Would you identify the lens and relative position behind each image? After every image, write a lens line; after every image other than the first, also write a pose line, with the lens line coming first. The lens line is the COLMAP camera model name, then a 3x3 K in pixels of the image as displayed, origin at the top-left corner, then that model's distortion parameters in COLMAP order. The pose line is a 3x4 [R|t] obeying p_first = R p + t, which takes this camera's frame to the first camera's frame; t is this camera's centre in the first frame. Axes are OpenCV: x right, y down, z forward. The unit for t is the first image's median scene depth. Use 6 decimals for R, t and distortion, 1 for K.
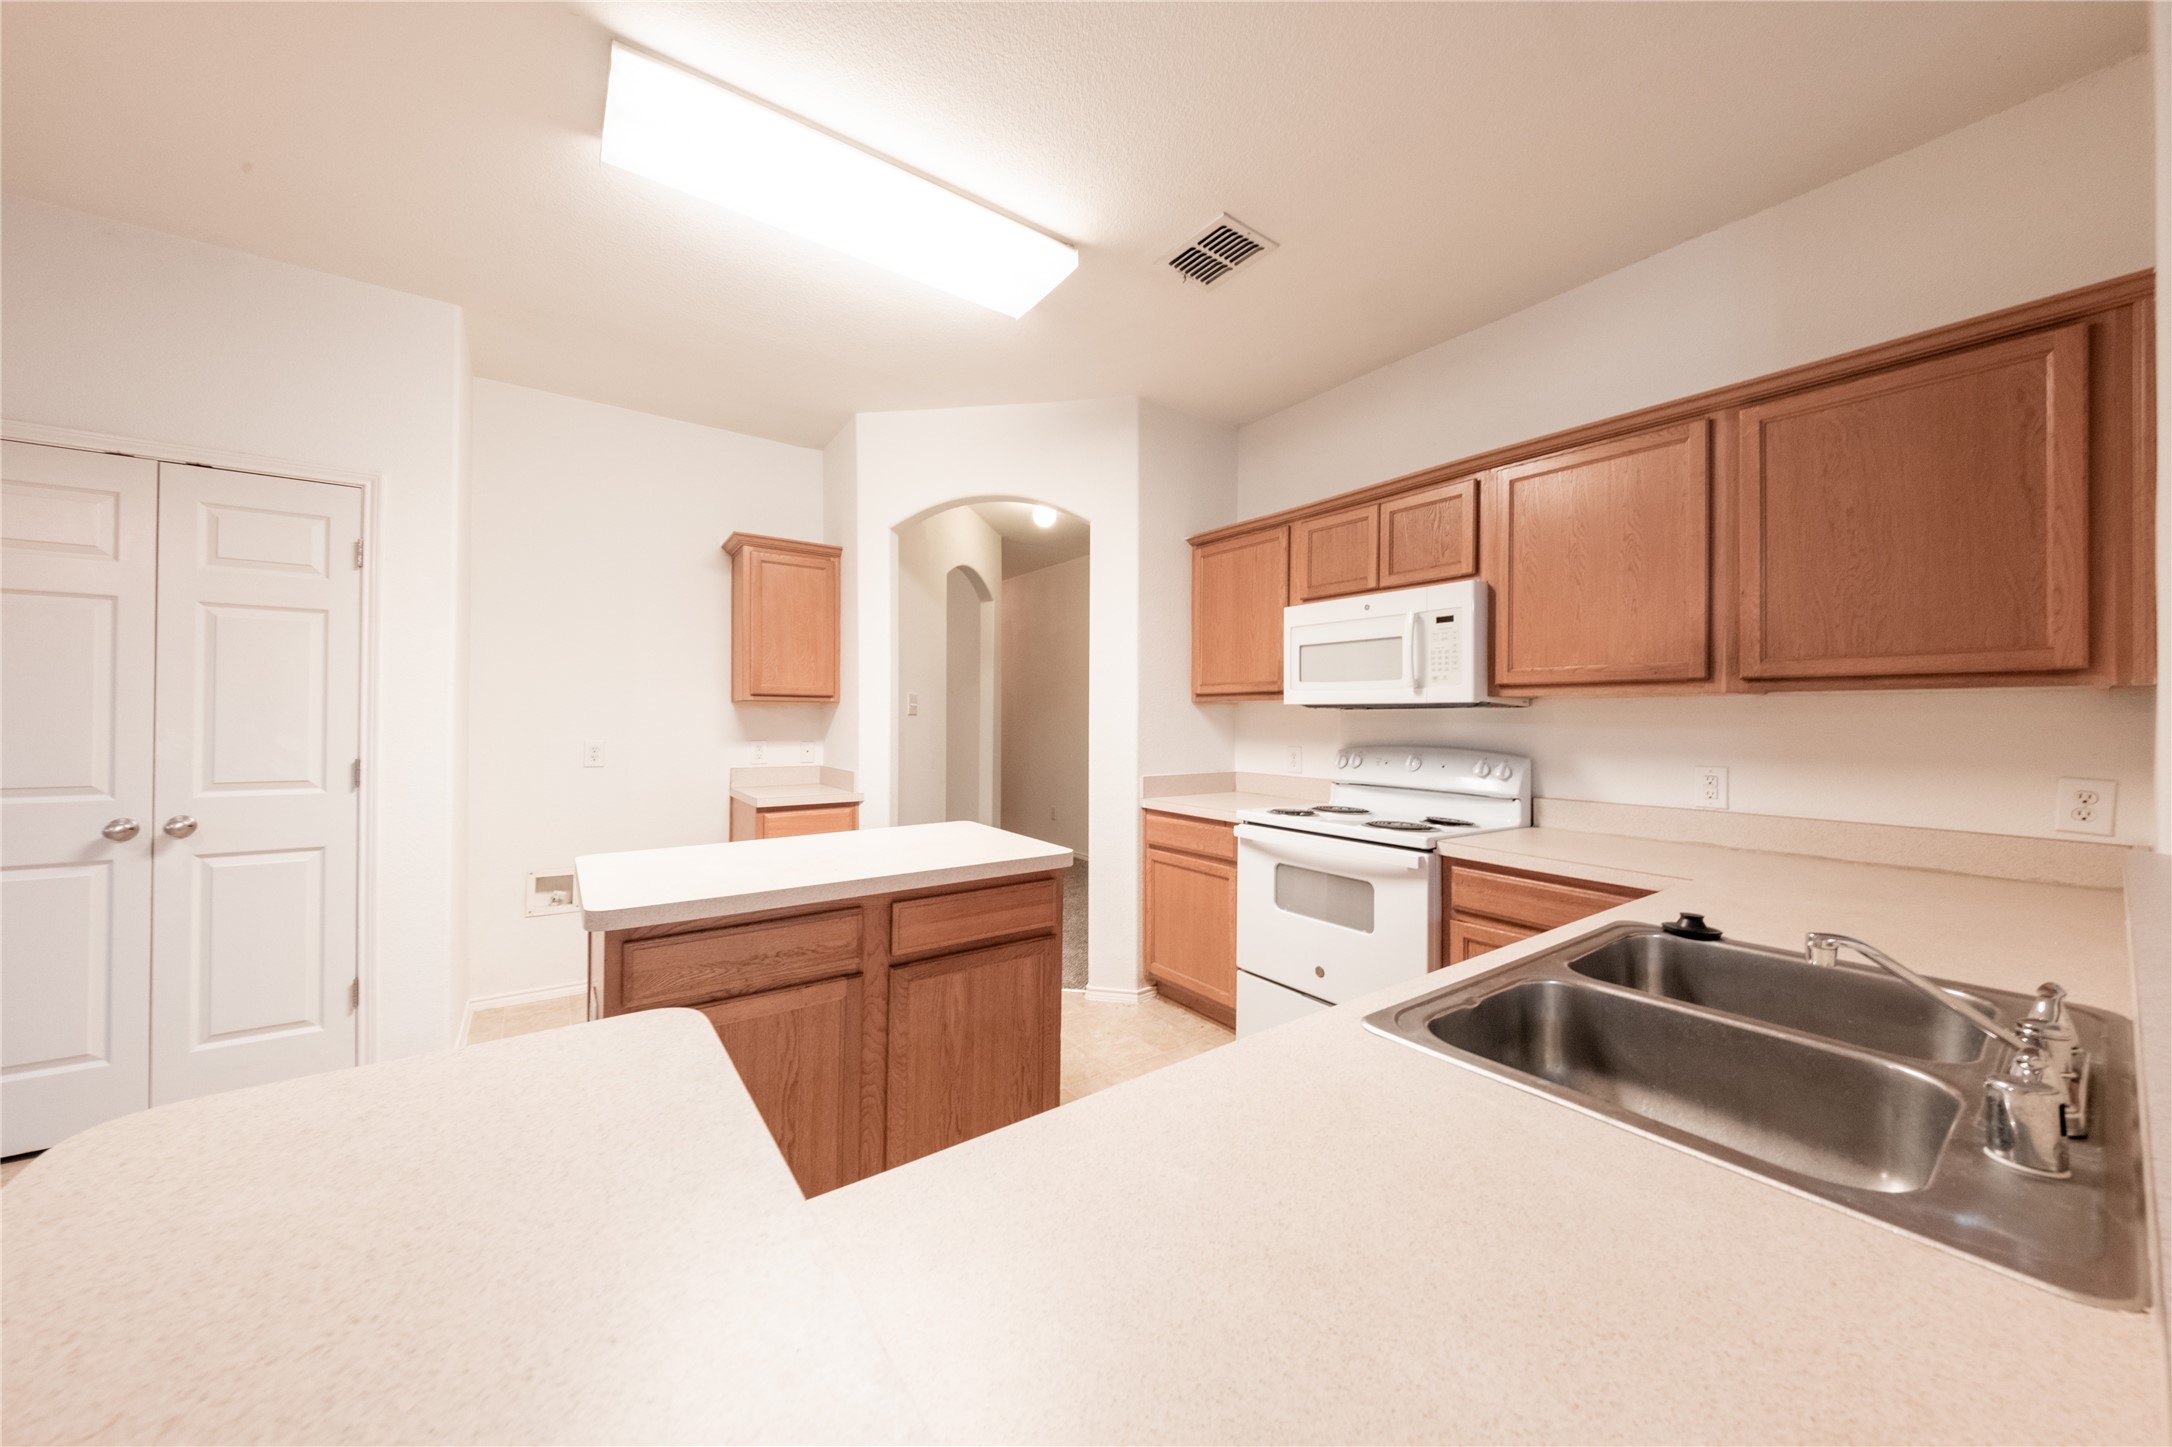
lens RADIAL K [[728.2, 0, 1077.2], [0, 728.2, 715.3], [0, 0, 1]] dist [0.009793, -0.000084]
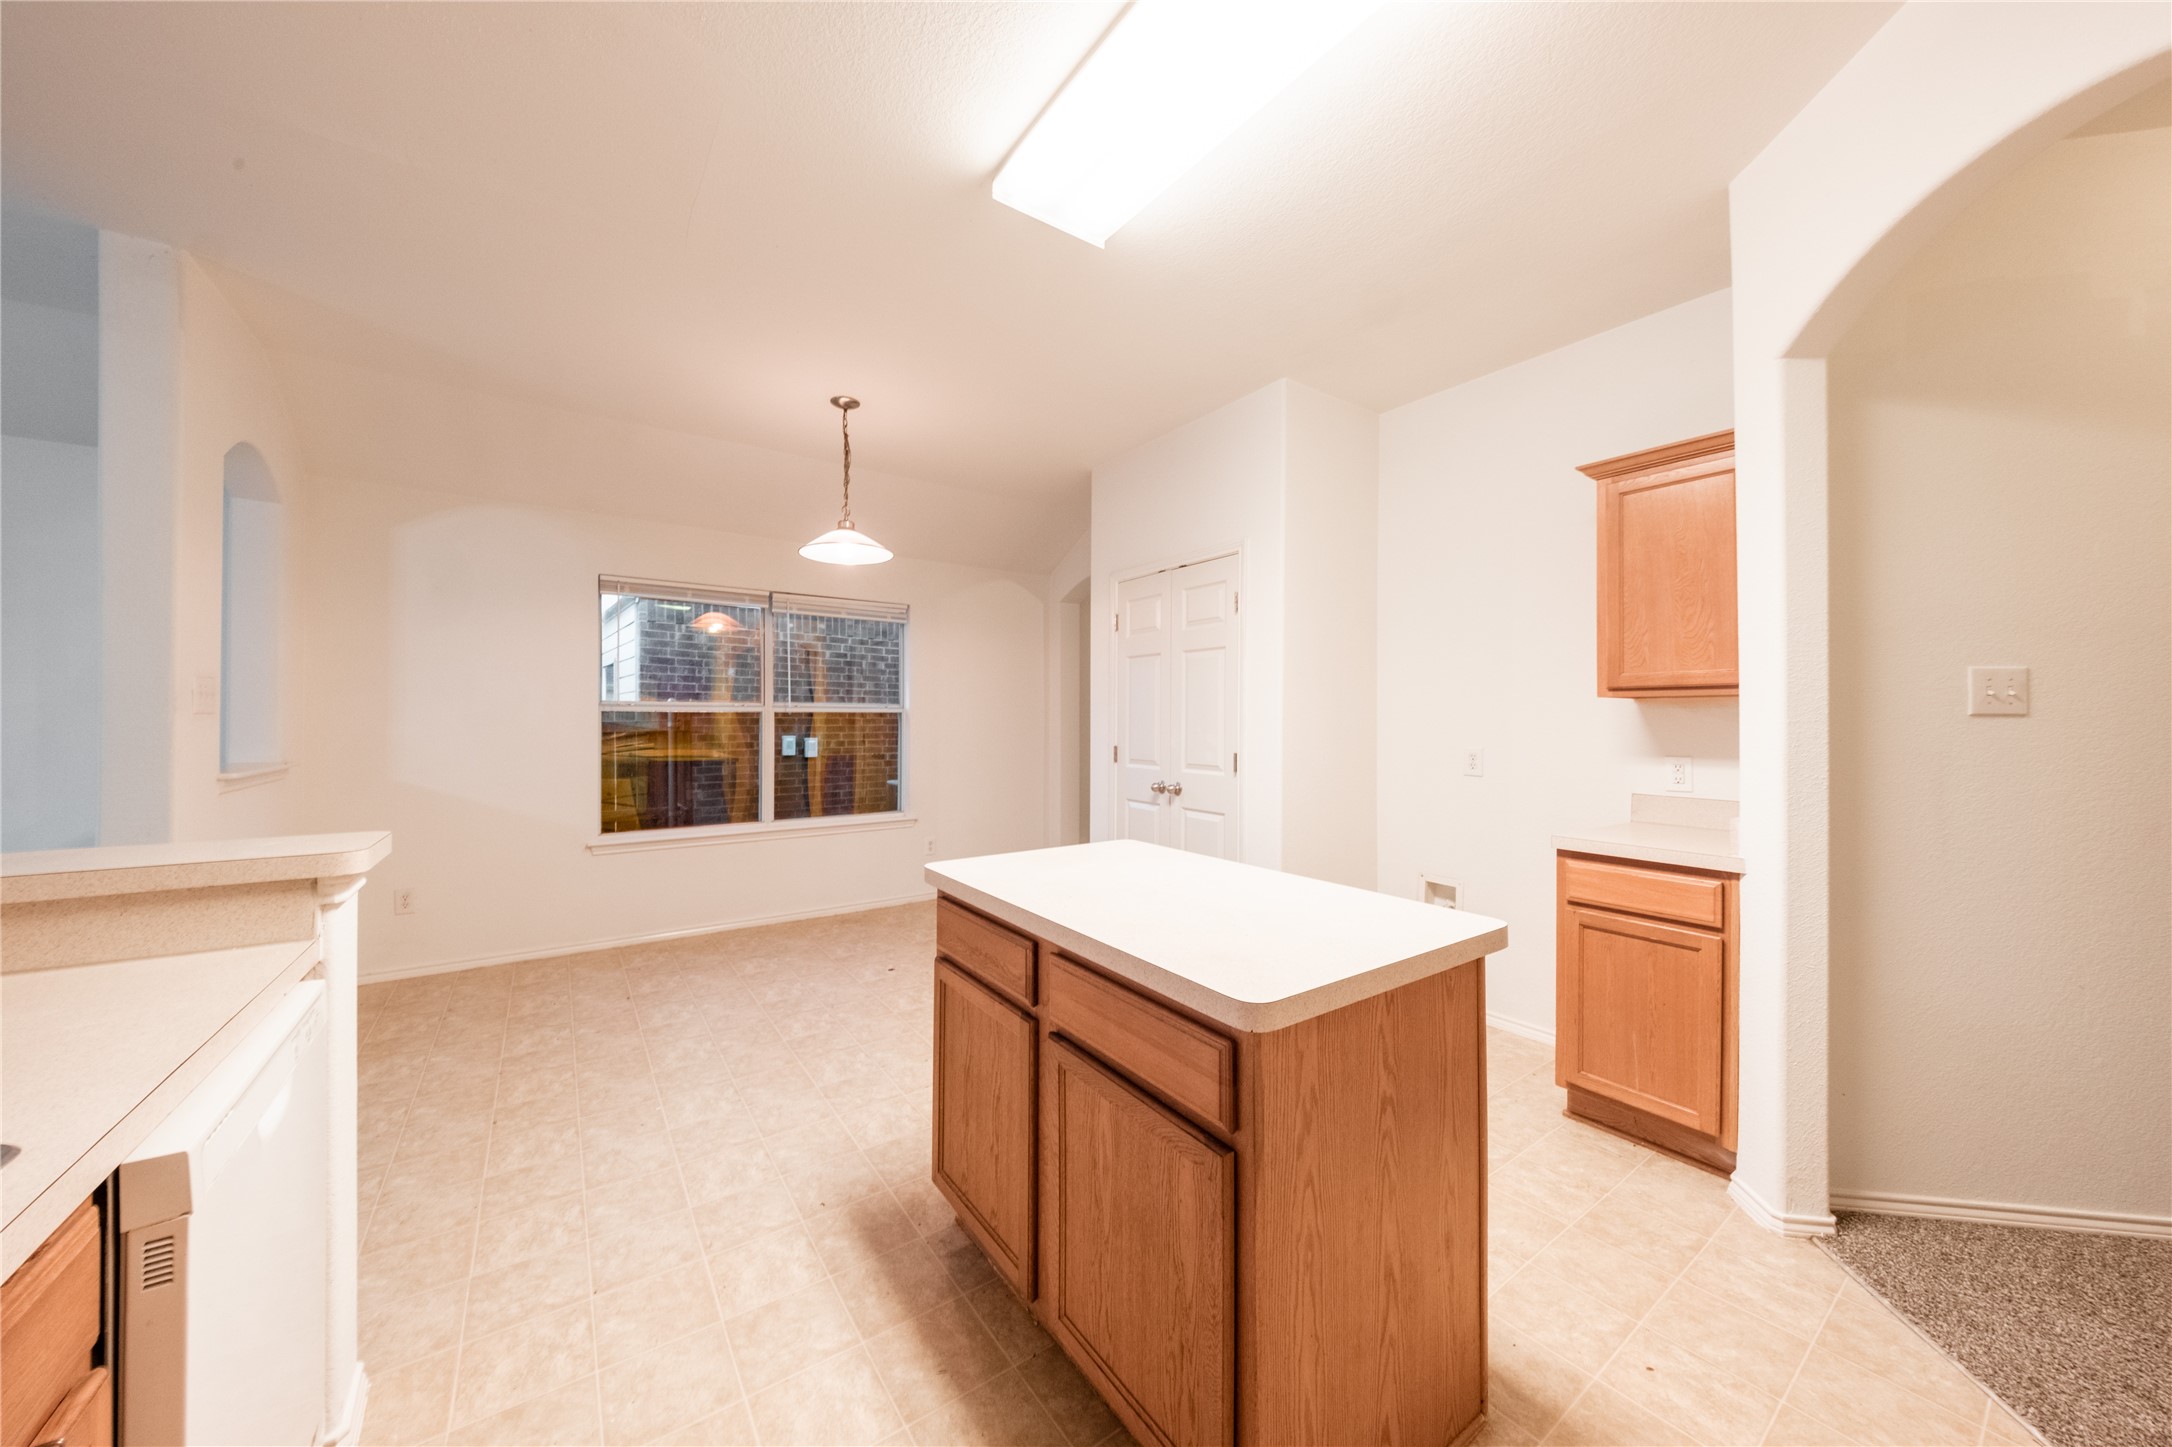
lens RADIAL K [[728.2, 0, 1077.2], [0, 728.2, 715.3], [0, 0, 1]] dist [0.009793, -0.000084]
pose [[-0.009911, -0.011495, -0.999885, 0.320454], [0.002588, 0.999930, -0.011521, 0.004141], [0.999948, -0.002702, -0.009881, 0.608021]]
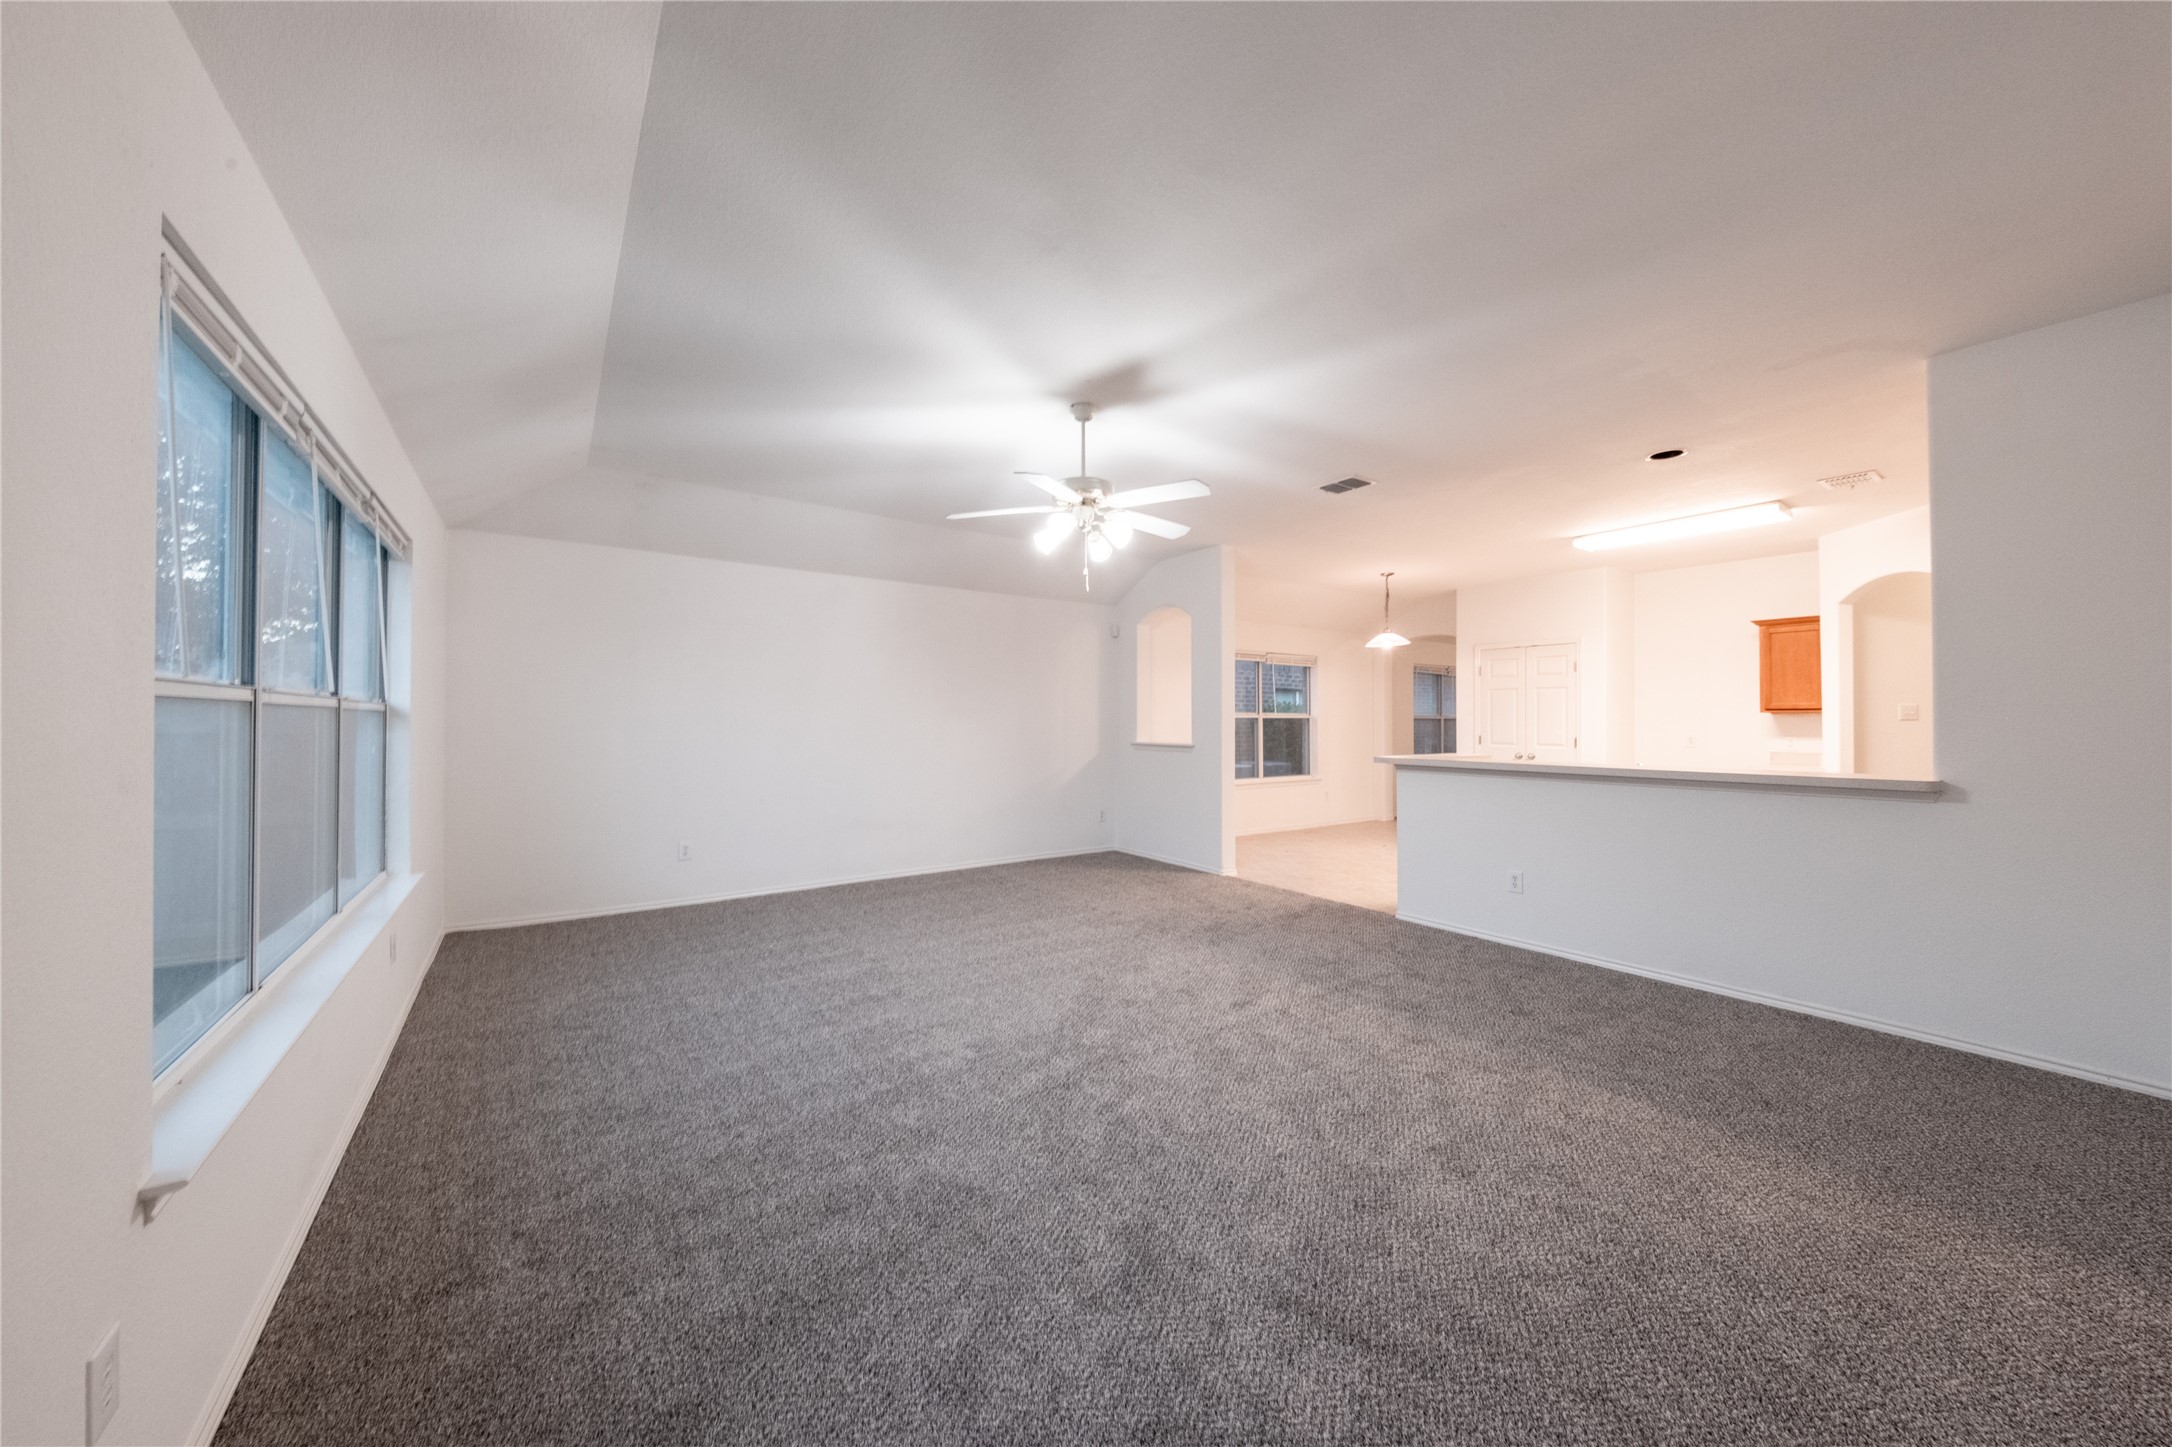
lens RADIAL K [[749.3, 0, 1059.3], [0, 749.3, 715.4], [0, 0, 1]] dist [0.011927, 0.000056]
pose [[-0.019388, -0.013320, -0.999723, 1.716550], [0.006442, 0.999889, -0.013447, 0.000485], [0.999791, -0.006701, -0.019300, -0.803683]]
